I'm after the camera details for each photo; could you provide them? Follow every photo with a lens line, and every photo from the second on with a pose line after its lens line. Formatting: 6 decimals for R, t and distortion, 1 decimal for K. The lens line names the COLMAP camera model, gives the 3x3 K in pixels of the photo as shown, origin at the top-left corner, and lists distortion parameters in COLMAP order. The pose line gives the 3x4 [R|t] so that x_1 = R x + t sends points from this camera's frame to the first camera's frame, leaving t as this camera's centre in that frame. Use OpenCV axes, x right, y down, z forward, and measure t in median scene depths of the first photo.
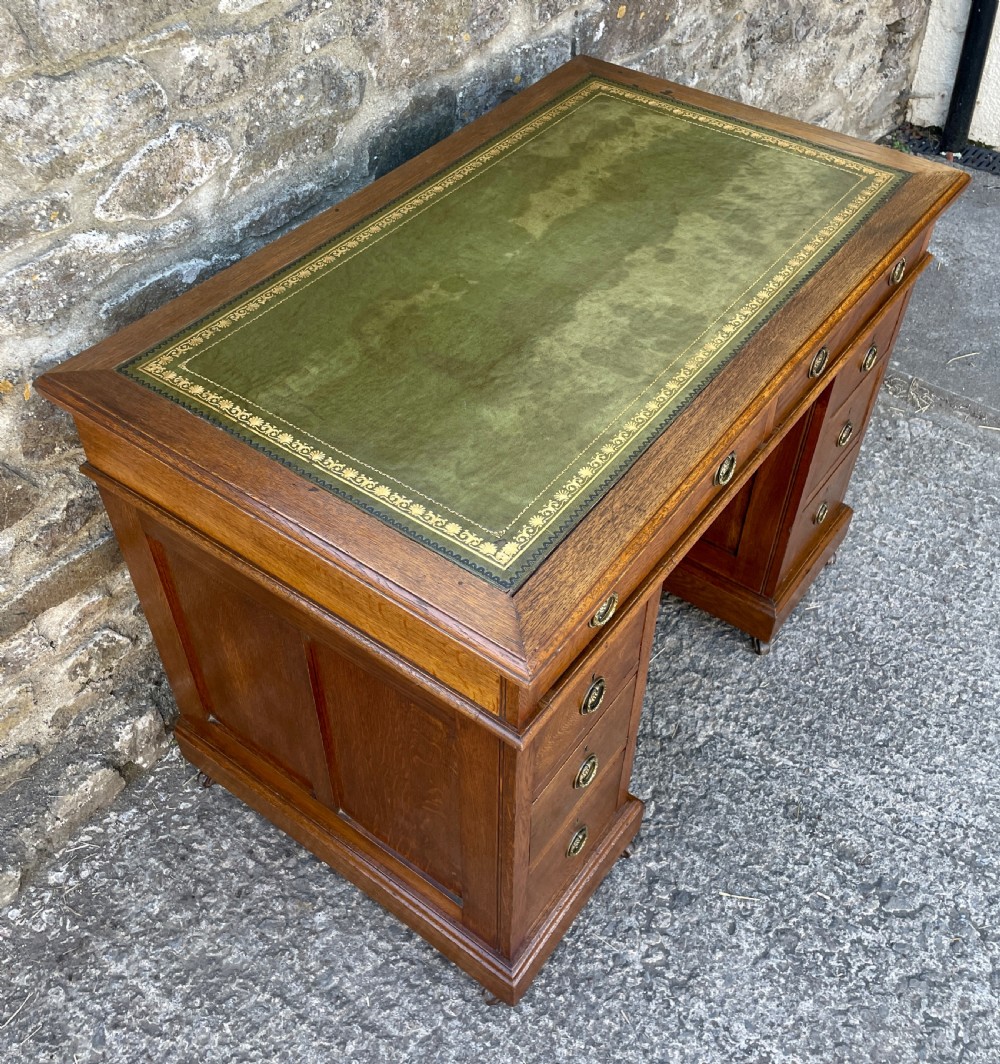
lens RADIAL K [[1085.0, 0, 511.5], [0, 1085.0, 504.3], [0, 0, 1]] dist [0.035115, 0.000000]
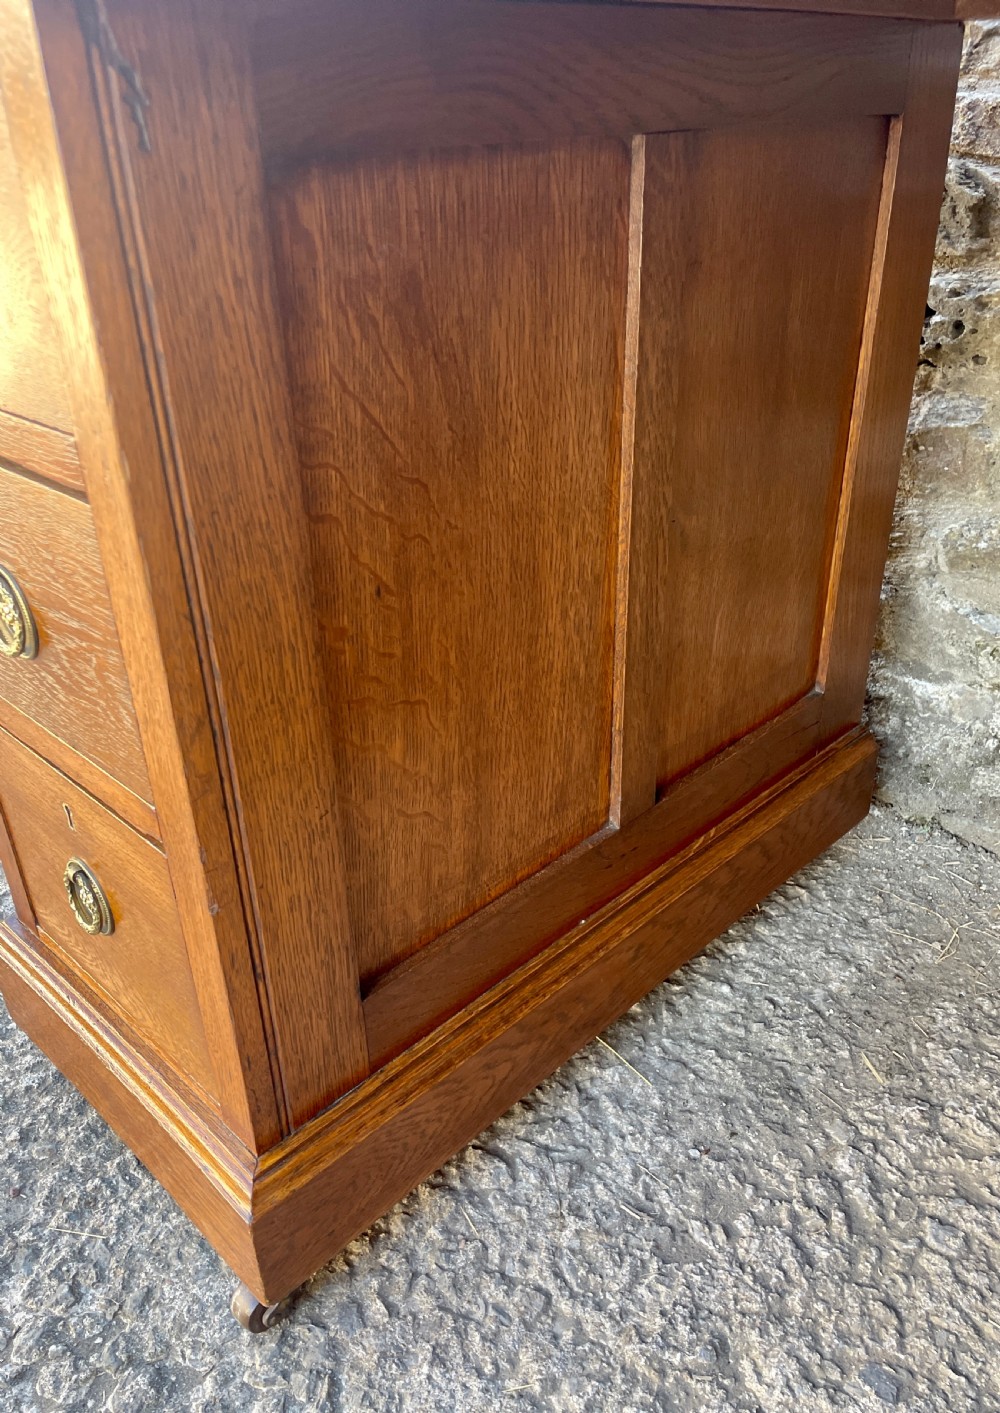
lens RADIAL K [[1095.2, 0, 484.6], [0, 1095.2, 737.0], [0, 0, 1]] dist [0.044898, -0.072576]
pose [[-0.156735, 0.487589, -0.858889, 0.340136], [-0.681859, 0.575706, 0.451256, -0.024712], [0.714495, 0.656369, 0.242234, 0.875234]]
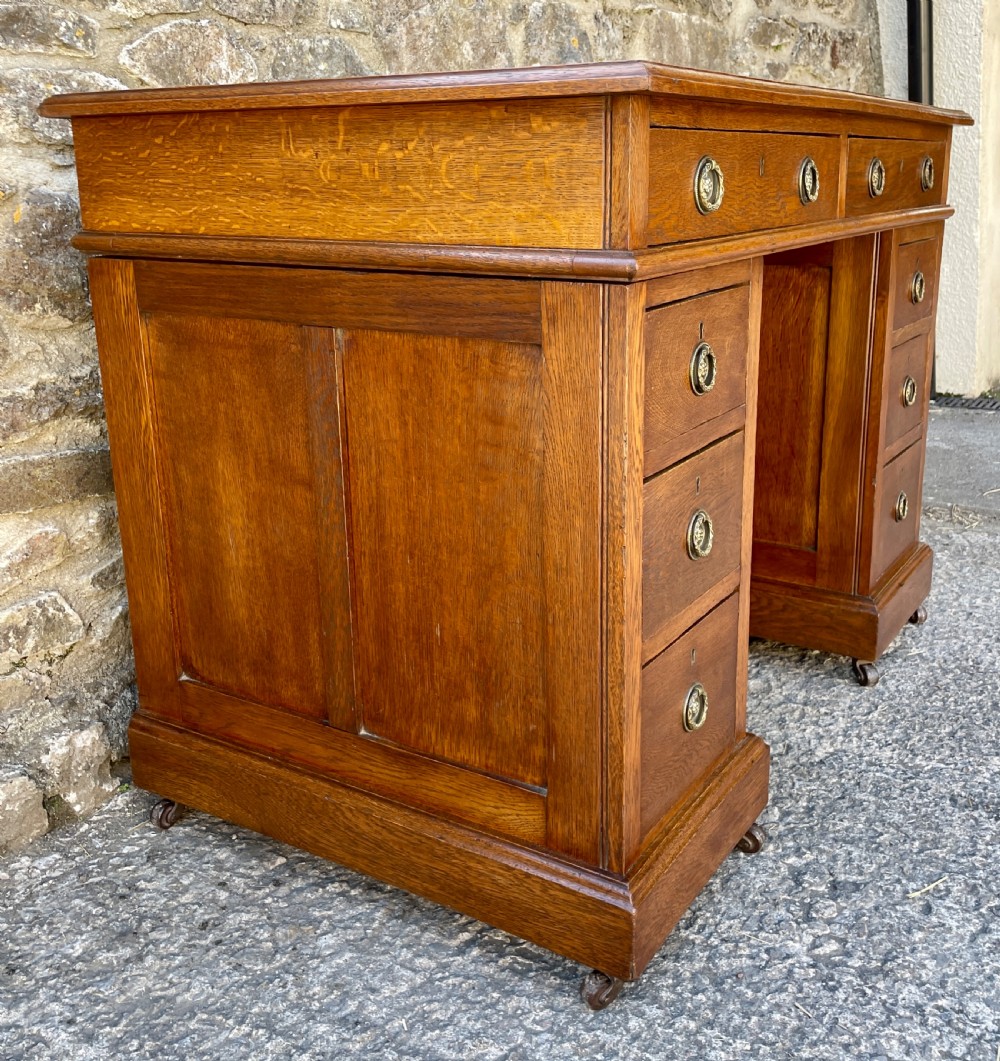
lens RADIAL K [[1130.1, 0, 536.7], [0, 1130.1, 472.2], [0, 0, 1]] dist [0.018386, 0.000000]
pose [[0.996596, -0.046009, 0.068404, -0.081136], [0.074037, 0.864461, -0.497219, 0.490068], [-0.036255, 0.500590, 0.864925, 0.248366]]
